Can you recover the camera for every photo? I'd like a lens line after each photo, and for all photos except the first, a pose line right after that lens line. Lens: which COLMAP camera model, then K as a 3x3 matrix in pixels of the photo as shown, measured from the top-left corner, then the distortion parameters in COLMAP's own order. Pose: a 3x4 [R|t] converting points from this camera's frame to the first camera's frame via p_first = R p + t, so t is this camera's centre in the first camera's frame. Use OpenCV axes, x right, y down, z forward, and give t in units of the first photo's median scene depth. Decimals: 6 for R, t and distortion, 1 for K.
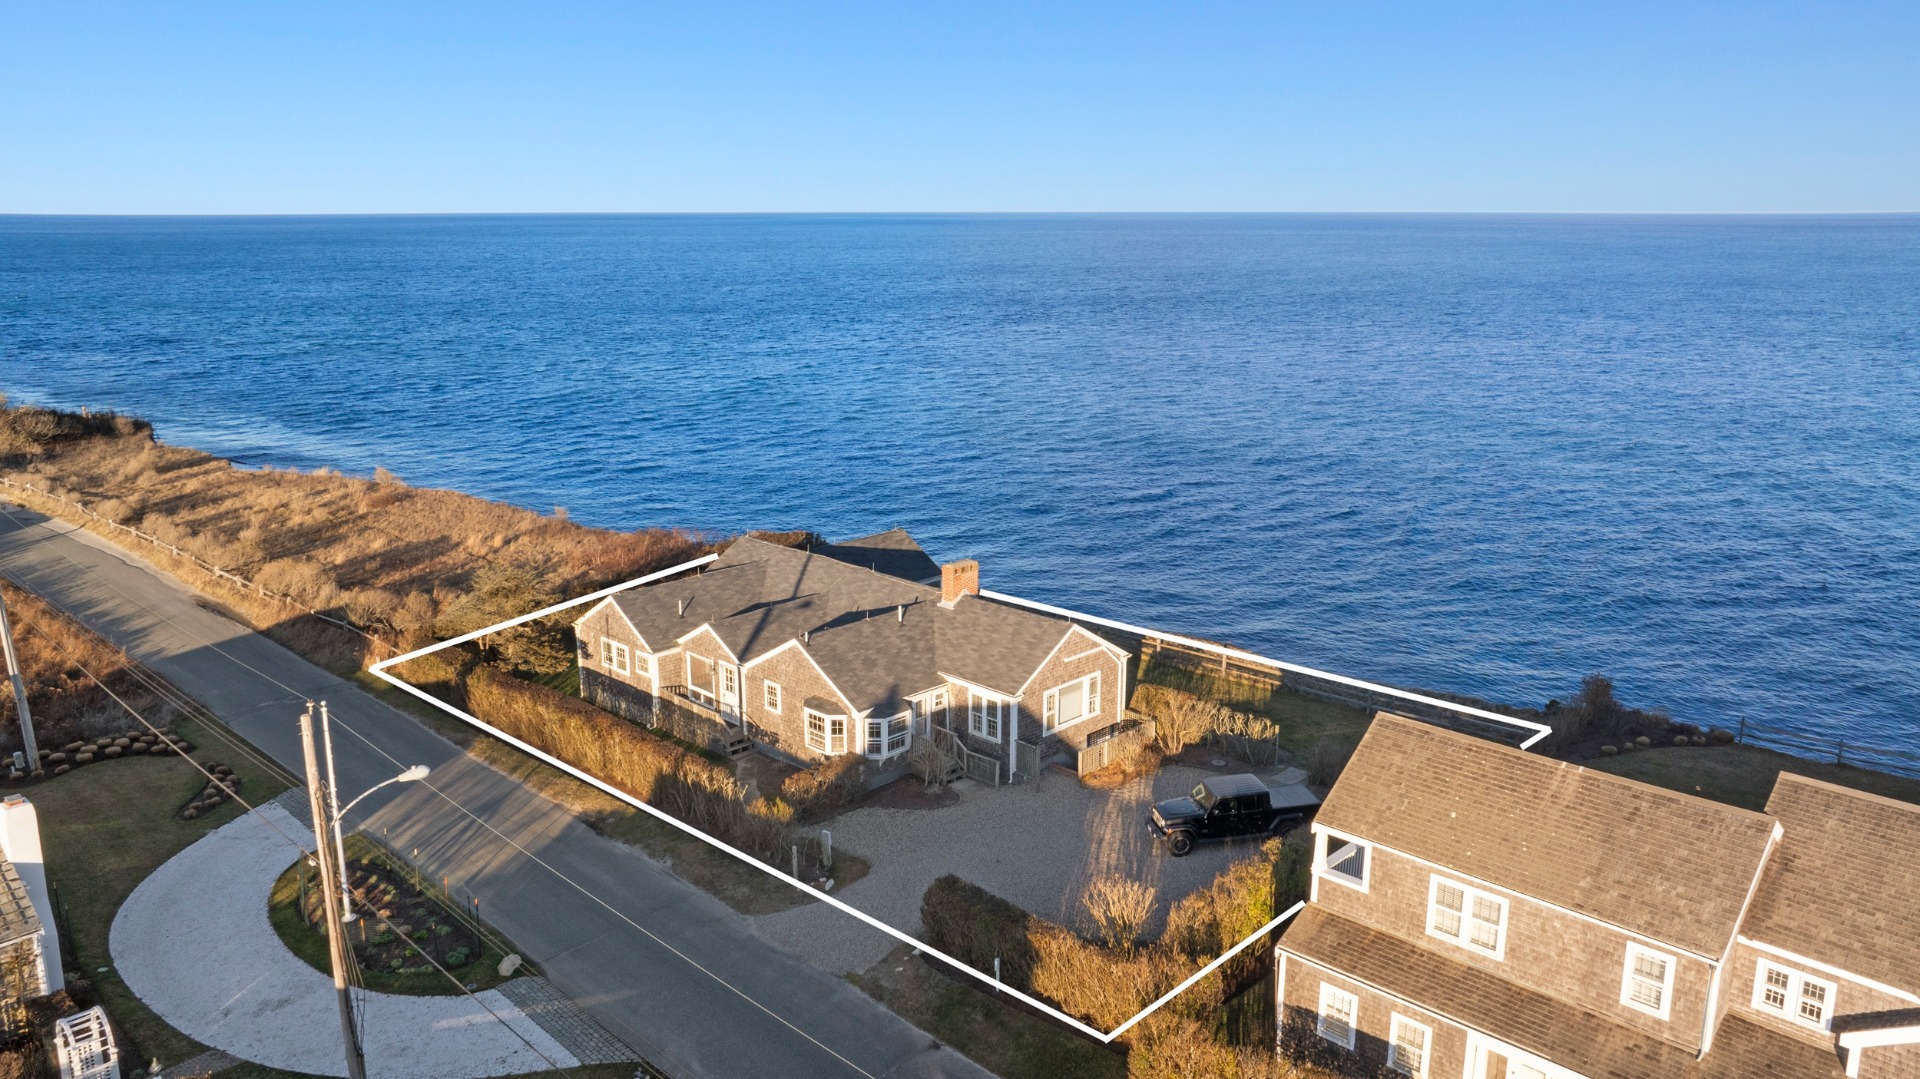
lens RADIAL K [[1377.0, 0, 1011.4], [0, 1377.0, 534.3], [0, 0, 1]] dist [-0.017849, 0.003510]
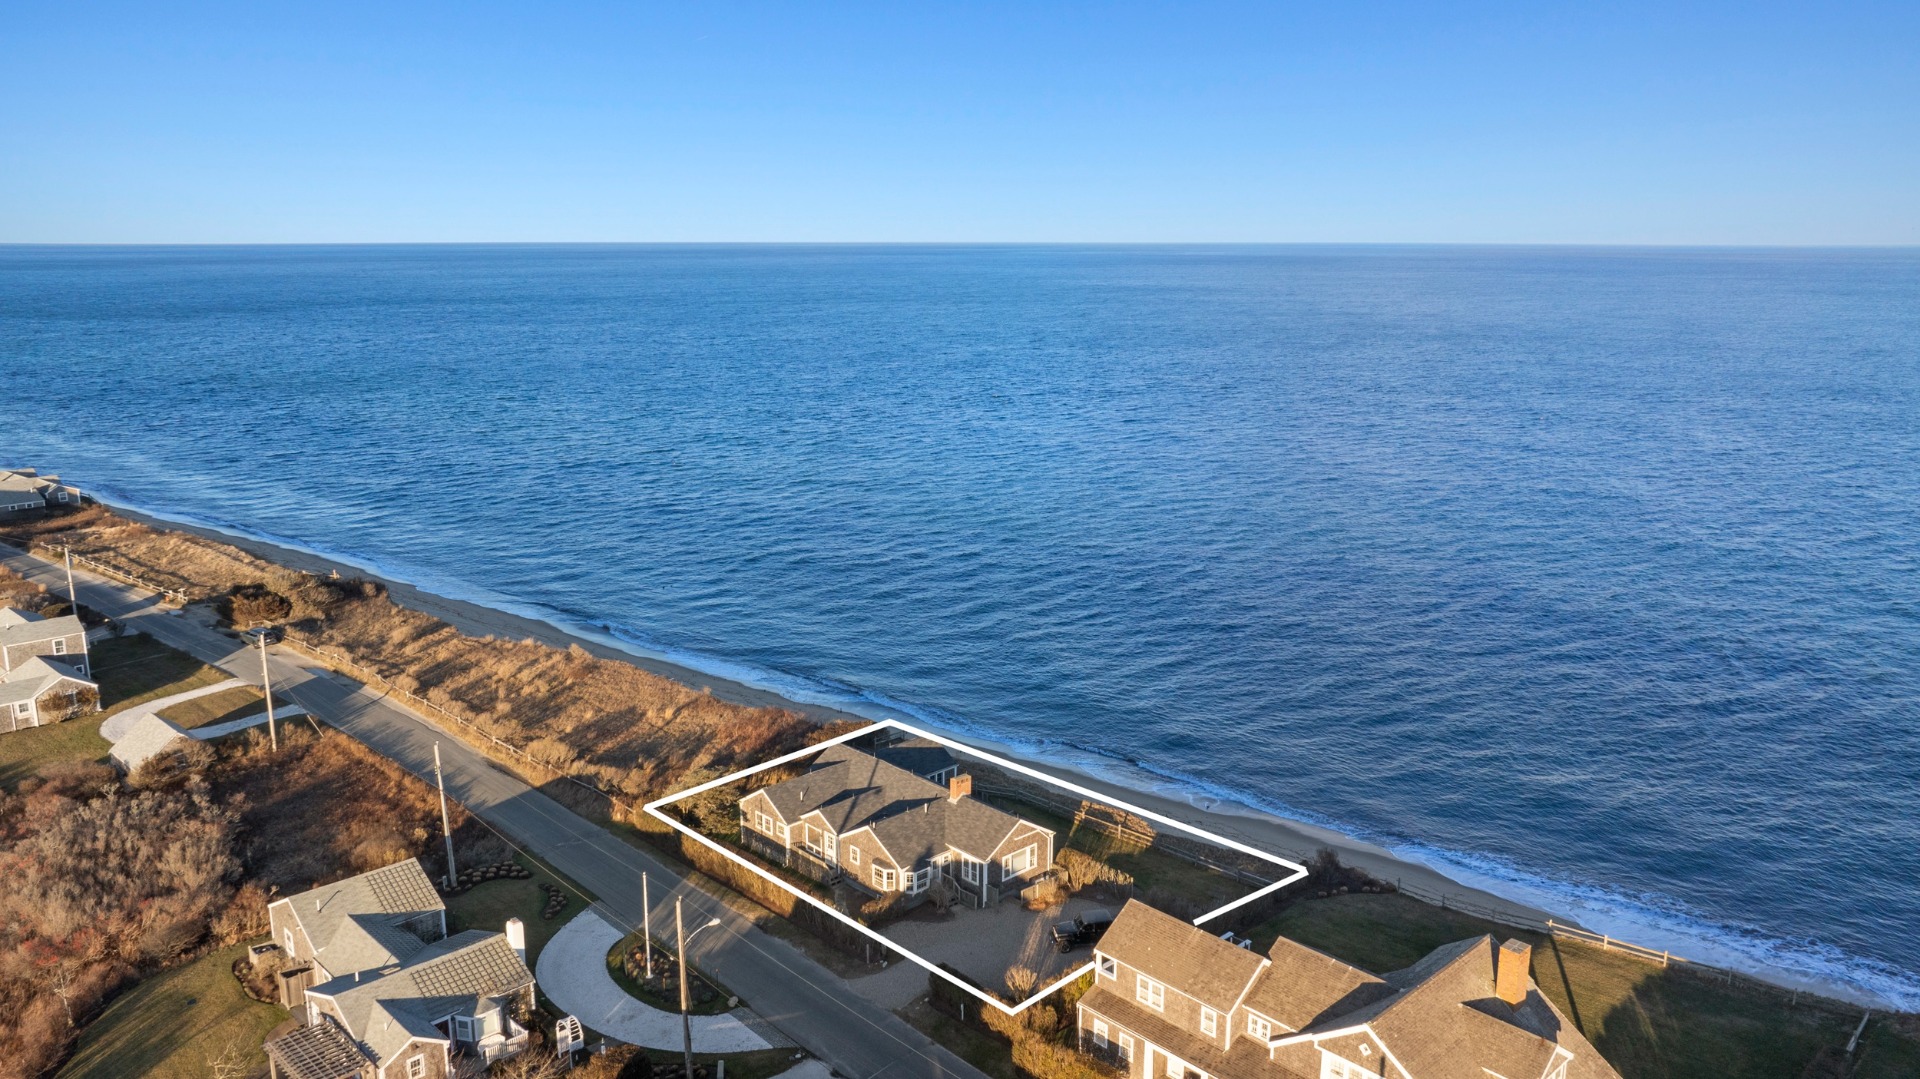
lens RADIAL K [[1421.2, 0, 1003.0], [0, 1421.2, 542.6], [0, 0, 1]] dist [-0.002909, -0.001242]
pose [[0.998649, 0.009445, -0.051097, 0.112352], [-0.009898, 0.999914, -0.008625, -0.277006], [0.051011, 0.009119, 0.998656, -0.857772]]
